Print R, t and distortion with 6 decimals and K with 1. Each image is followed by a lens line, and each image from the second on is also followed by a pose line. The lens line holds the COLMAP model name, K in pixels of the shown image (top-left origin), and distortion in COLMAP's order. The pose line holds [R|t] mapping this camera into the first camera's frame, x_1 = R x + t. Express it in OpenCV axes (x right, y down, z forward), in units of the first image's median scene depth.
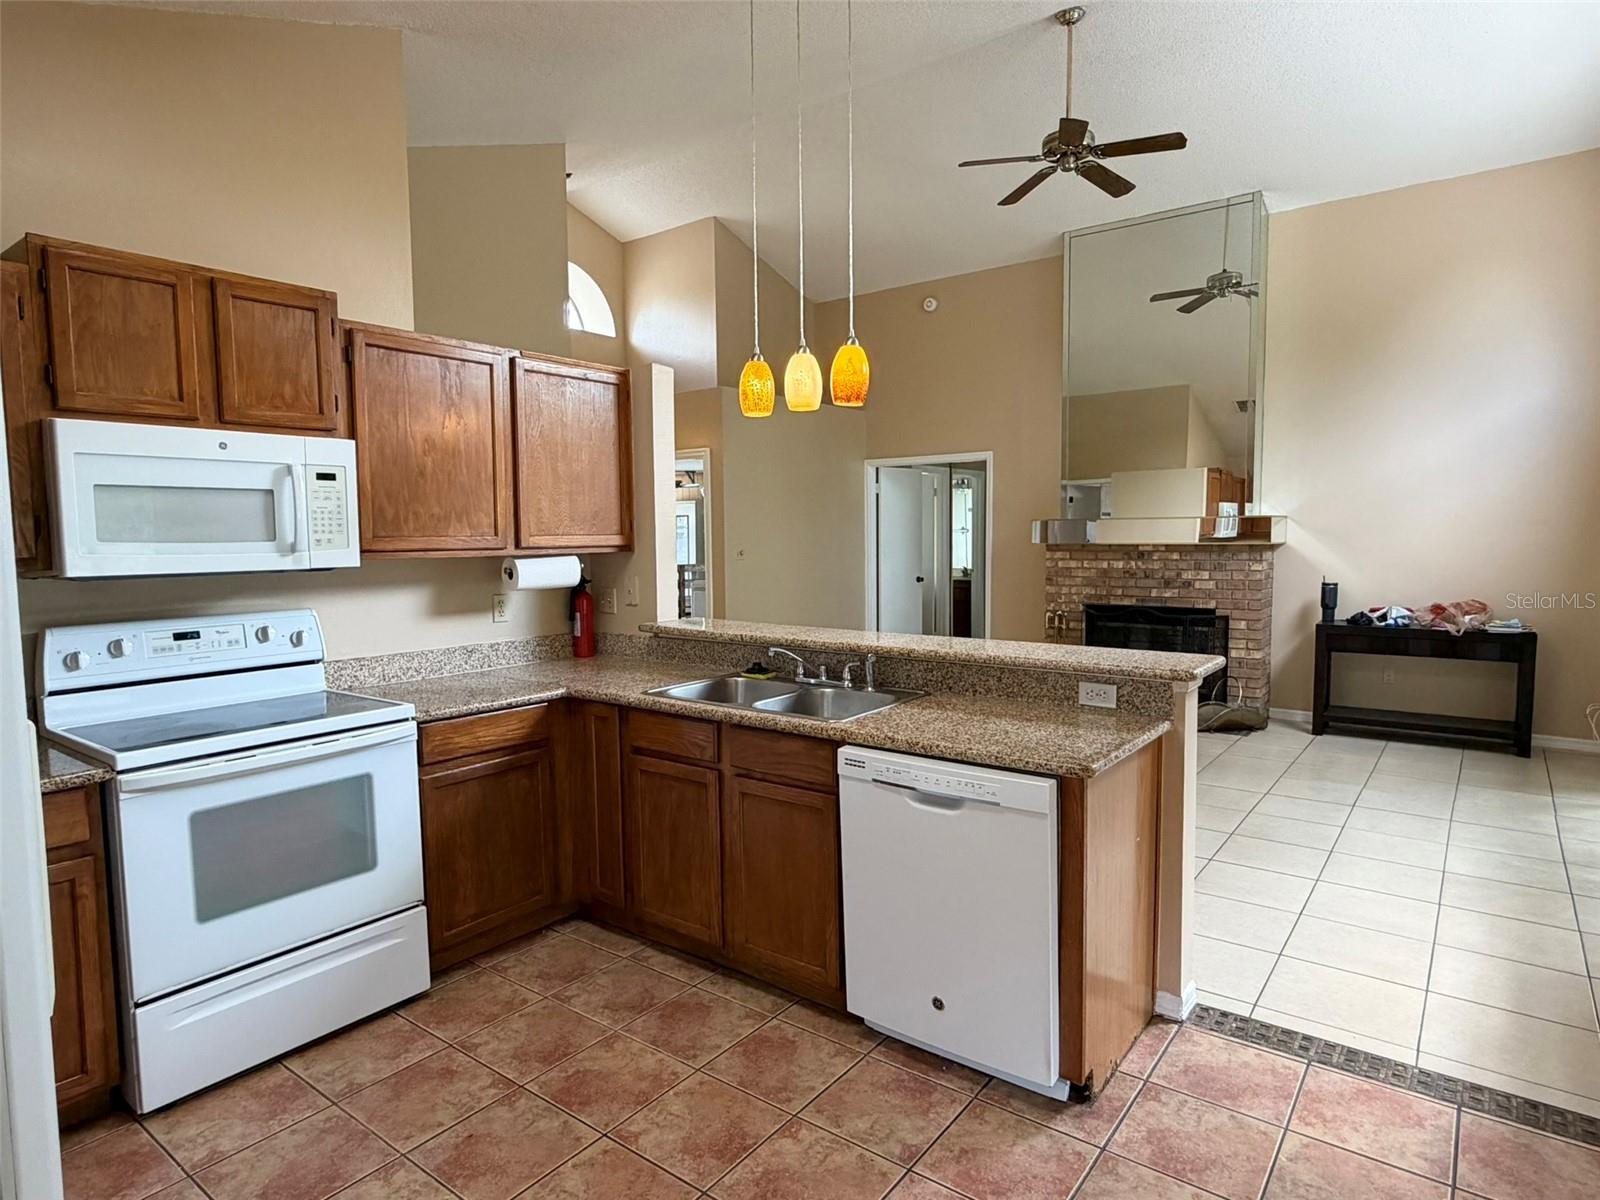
lens RADIAL K [[912.3, 0, 805.3], [0, 912.3, 605.3], [0, 0, 1]] dist [-0.001096, 0.000613]
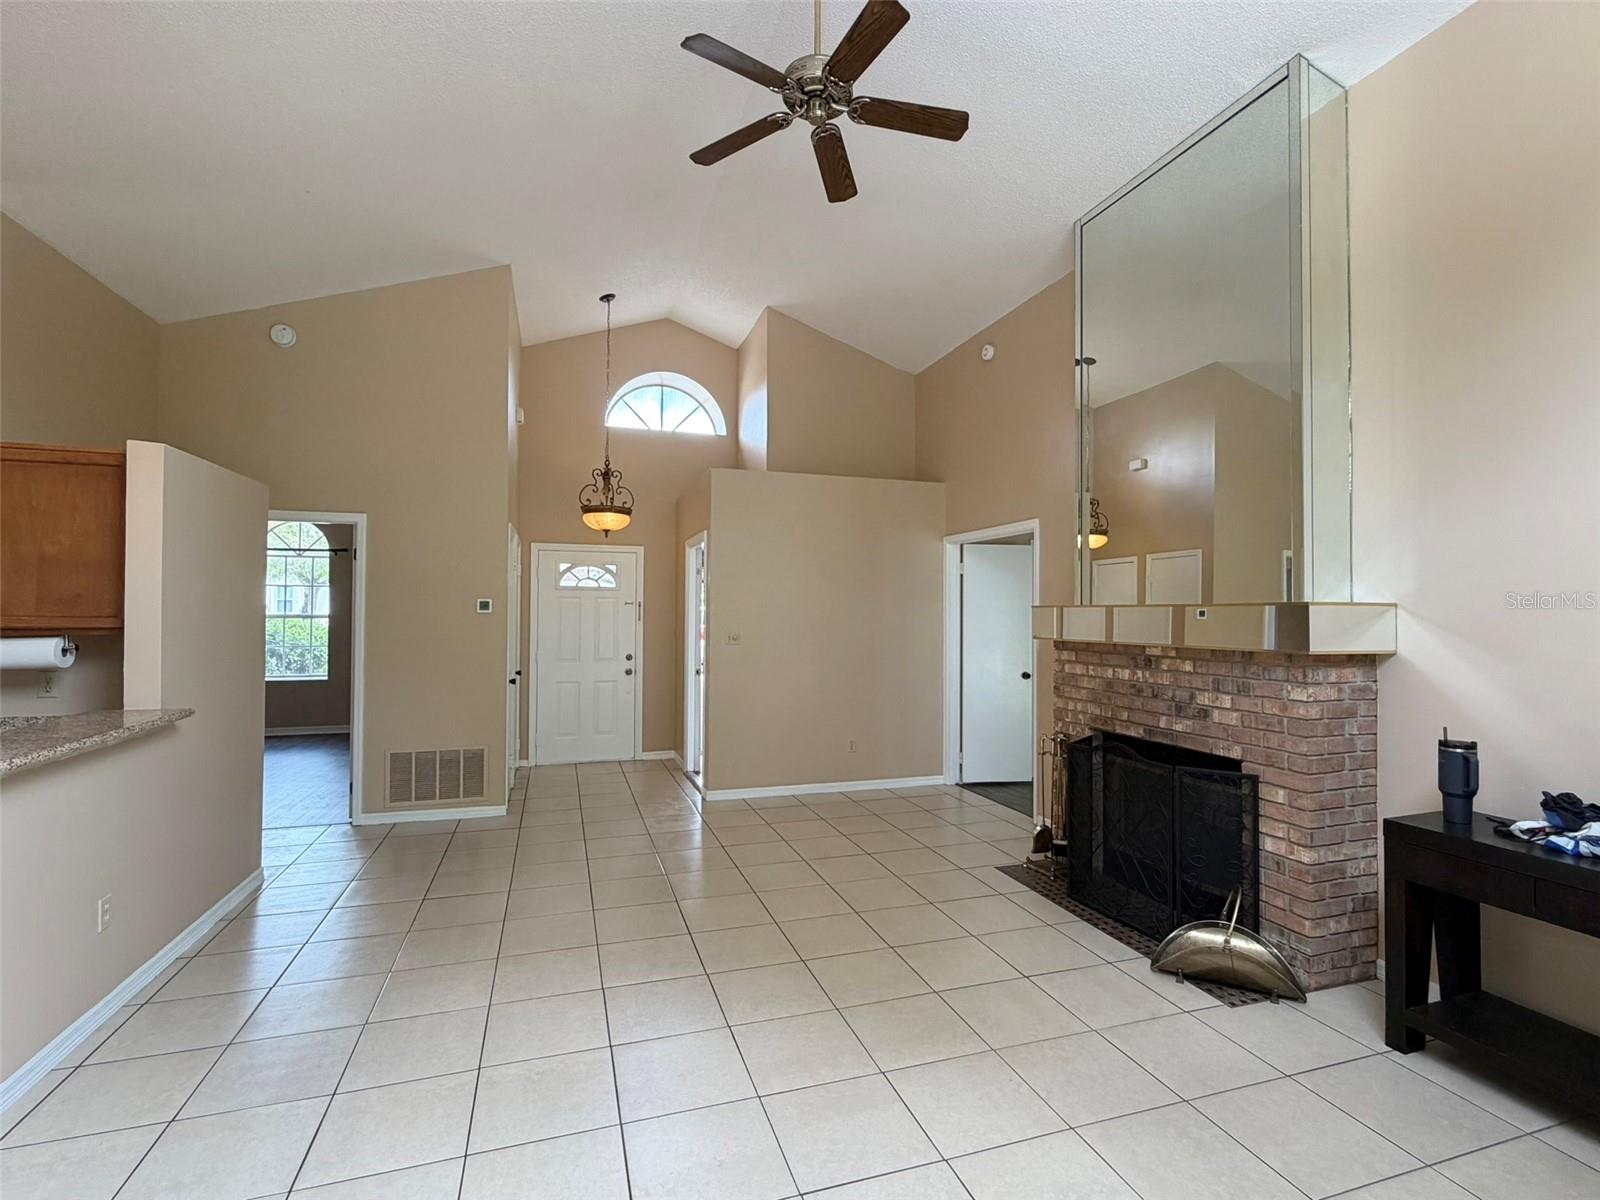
lens RADIAL K [[758.0, 0, 799.3], [0, 758.0, 601.4], [0, 0, 1]] dist [0.000746, -0.000769]
pose [[0.821409, 0.005532, -0.570313, 1.115116], [-0.059741, 0.995287, -0.076390, -0.098576], [0.567203, 0.096818, 0.817868, 0.976504]]
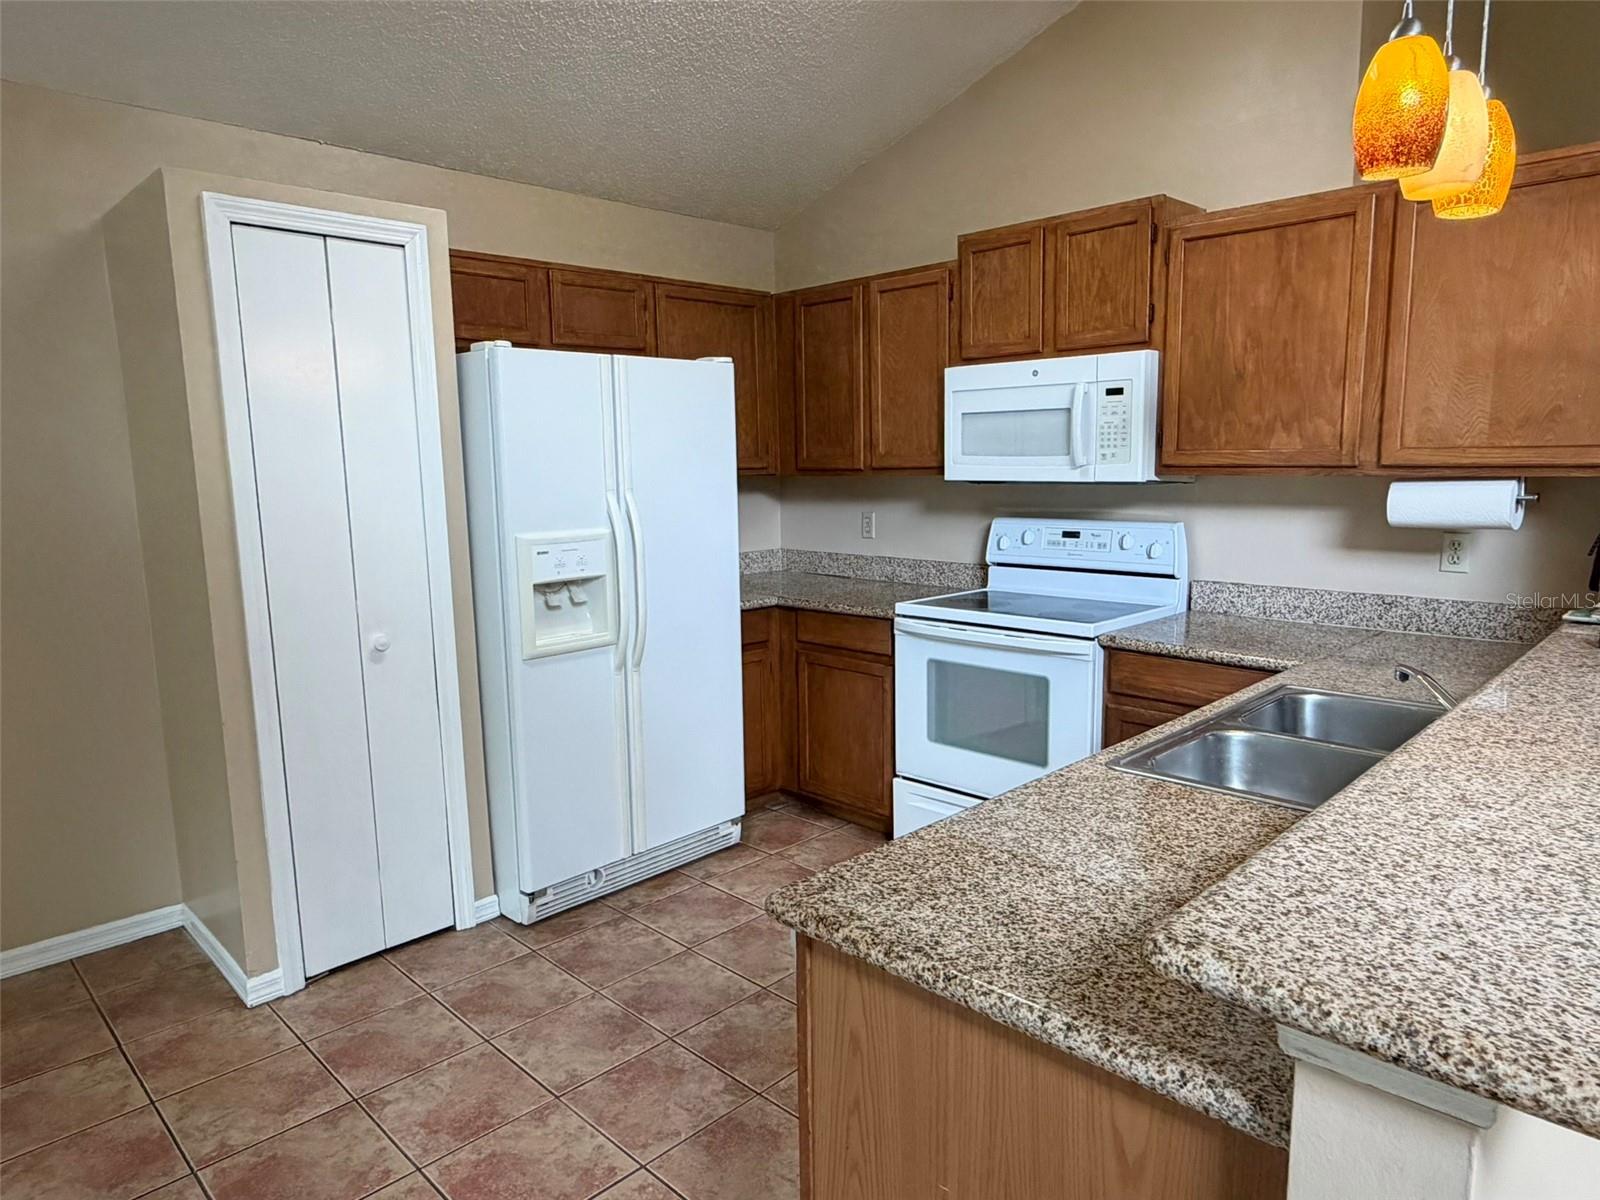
lens RADIAL K [[1001.4, 0, 798.4], [0, 1001.4, 599.7], [0, 0, 1]] dist [0.001335, -0.000862]
pose [[-0.129503, 0.152885, -0.979722, 0.617156], [-0.064560, 0.984646, 0.162187, -0.067243], [0.989475, 0.084254, -0.117644, 0.760468]]
